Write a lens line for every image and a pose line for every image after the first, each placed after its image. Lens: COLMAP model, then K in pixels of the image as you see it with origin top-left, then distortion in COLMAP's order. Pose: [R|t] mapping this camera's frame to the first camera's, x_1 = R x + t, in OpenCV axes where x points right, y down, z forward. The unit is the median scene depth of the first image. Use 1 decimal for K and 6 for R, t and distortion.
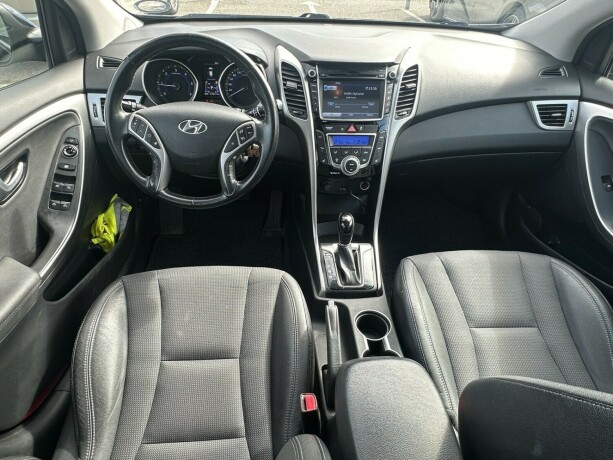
lens RADIAL K [[387.7, 0, 302.0], [0, 387.7, 236.3], [0, 0, 1]] dist [-0.002195, 0.001675]
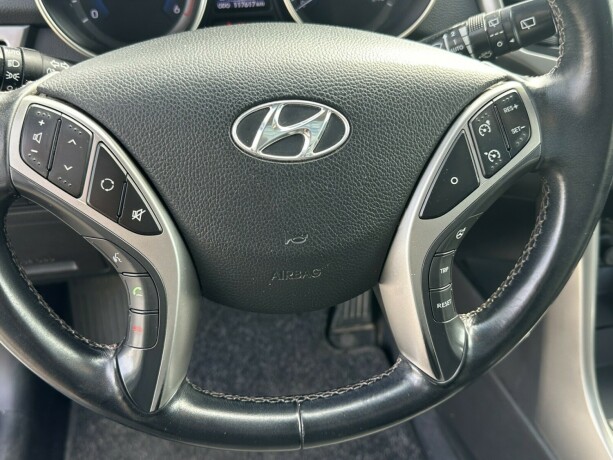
lens RADIAL K [[632.2, 0, 306.5], [0, 632.2, 230.0], [0, 0, 1]] dist [0.023554, -0.005741]
pose [[0.992114, -0.104216, 0.069640, -0.251909], [0.106018, 0.994105, -0.022687, -0.174632], [-0.066865, 0.029891, 0.997314, 0.510859]]
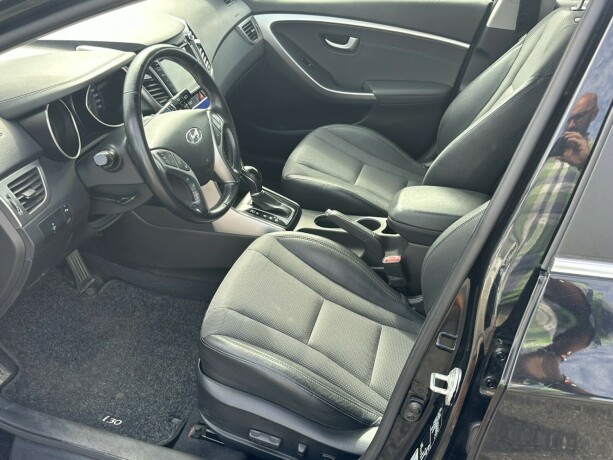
lens RADIAL K [[632.2, 0, 306.5], [0, 632.2, 230.0], [0, 0, 1]] dist [0.023554, -0.005741]
pose [[0.321623, -0.520113, 0.791228, -1.294030], [0.558901, 0.778807, 0.284762, -0.323990], [-0.764322, 0.350631, 0.541174, 0.007062]]
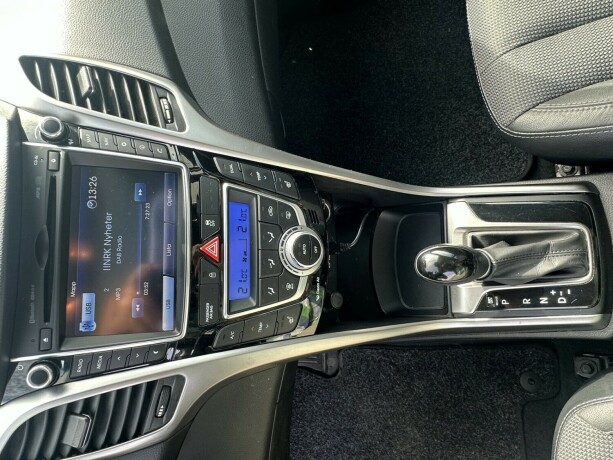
lens RADIAL K [[387.8, 0, 298.5], [0, 387.8, 240.5], [0, 0, 1]] dist [-0.005549, 0.002242]
pose [[0.000714, -0.998980, 0.045154, 0.120818], [0.982826, 0.009034, 0.184315, -0.265735], [-0.184534, 0.044247, 0.981830, 0.632904]]
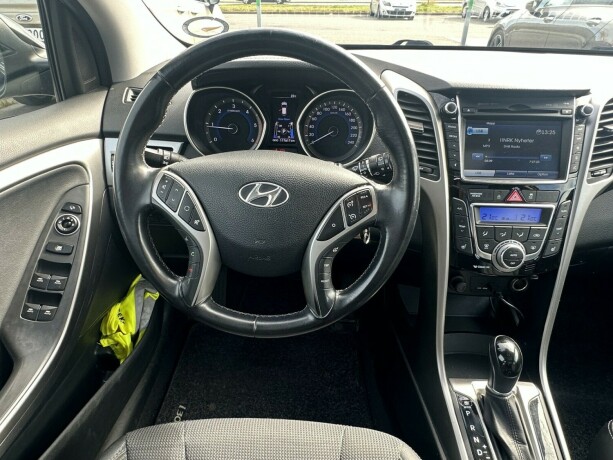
lens RADIAL K [[387.8, 0, 298.5], [0, 387.8, 240.5], [0, 0, 1]] dist [-0.005549, 0.002242]
pose [[0.994550, 0.029682, -0.099945, -0.144279], [-0.040749, 0.993032, -0.110575, -0.129920], [0.095966, 0.114045, 0.988830, 0.383357]]
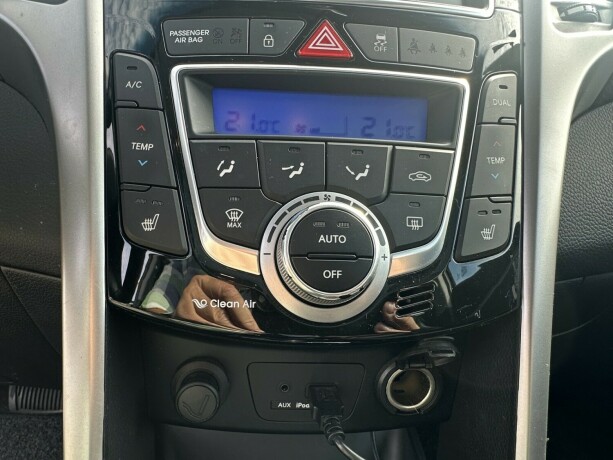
lens RADIAL K [[384.1, 0, 288.0], [0, 384.1, 264.4], [0, 0, 1]] dist [-0.002558, -0.000073]
pose [[0.999979, 0.002247, -0.005997, 0.114311], [-0.004416, 0.920129, -0.391590, -0.124558], [0.004638, 0.391609, 0.920120, 0.890439]]
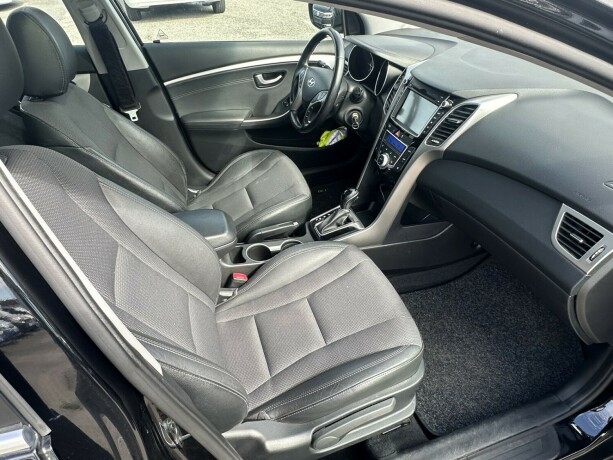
lens RADIAL K [[387.8, 0, 298.5], [0, 387.8, 240.5], [0, 0, 1]] dist [-0.005549, 0.002242]
pose [[0.247900, 0.586898, -0.770777, 1.170639], [-0.561792, 0.735267, 0.379174, -0.317390], [0.789263, 0.339019, 0.511987, 0.263854]]
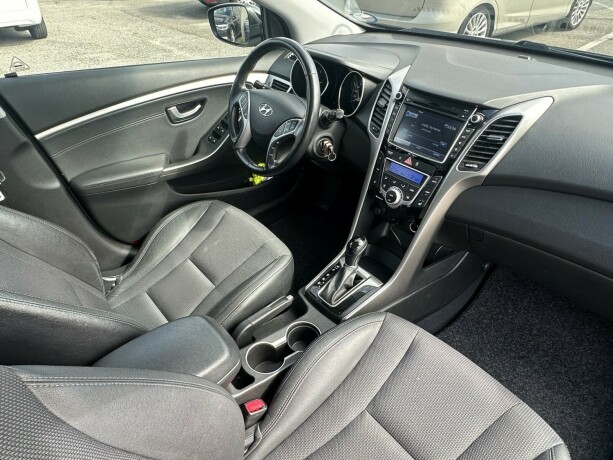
lens RADIAL K [[387.8, 0, 298.5], [0, 387.8, 240.5], [0, 0, 1]] dist [-0.005549, 0.002242]
pose [[0.595990, 0.463249, -0.655893, 0.678167], [-0.464924, 0.865049, 0.188511, -0.165197], [0.654707, 0.192589, 0.730936, 0.179565]]
